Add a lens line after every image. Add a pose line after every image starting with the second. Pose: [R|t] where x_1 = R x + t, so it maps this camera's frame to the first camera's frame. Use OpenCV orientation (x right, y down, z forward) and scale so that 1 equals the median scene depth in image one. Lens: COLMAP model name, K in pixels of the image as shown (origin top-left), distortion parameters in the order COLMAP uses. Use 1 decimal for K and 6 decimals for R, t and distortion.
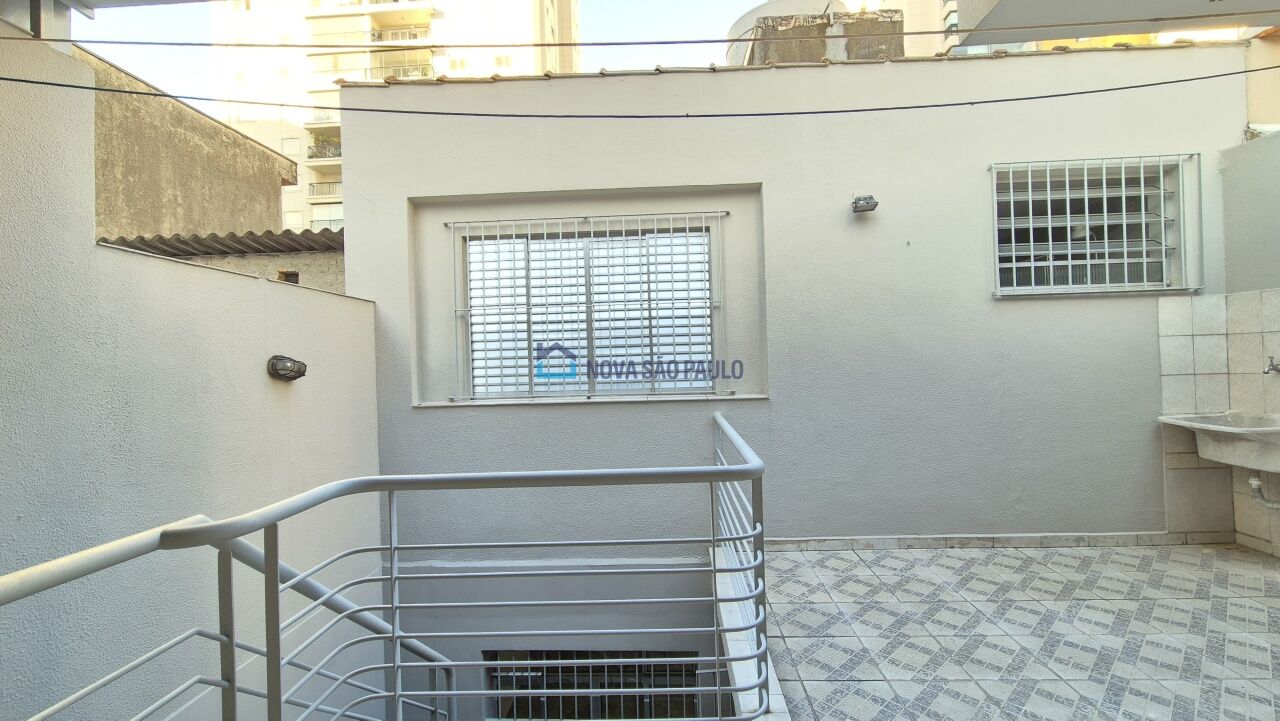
lens RADIAL K [[532.0, 0, 646.4], [0, 532.0, 368.4], [0, 0, 1]] dist [-0.002575, -0.000306]
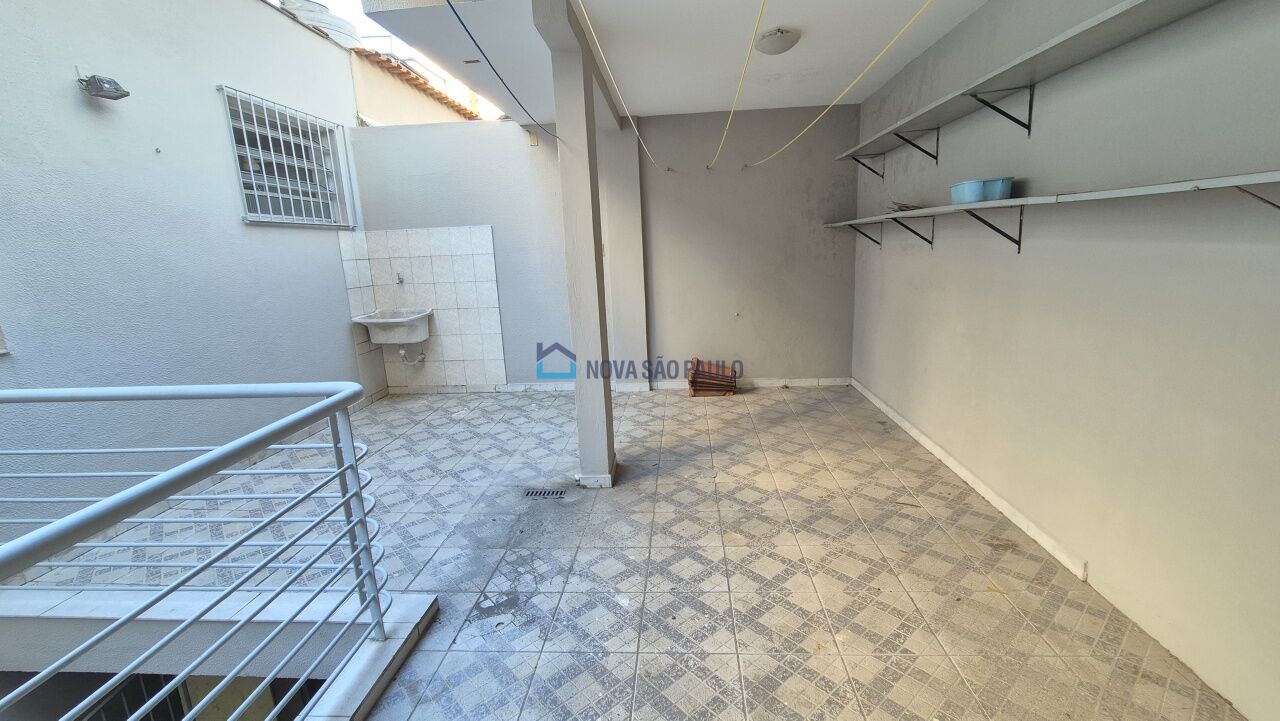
lens RADIAL K [[523.8, 0, 638.7], [0, 523.8, 359.9], [0, 0, 1]] dist [0.000807, 0.000337]
pose [[0.042891, -0.183978, 0.981994, -0.378766], [0.048359, 0.982129, 0.181891, -0.017117], [-0.997909, 0.039687, 0.051021, 0.181883]]
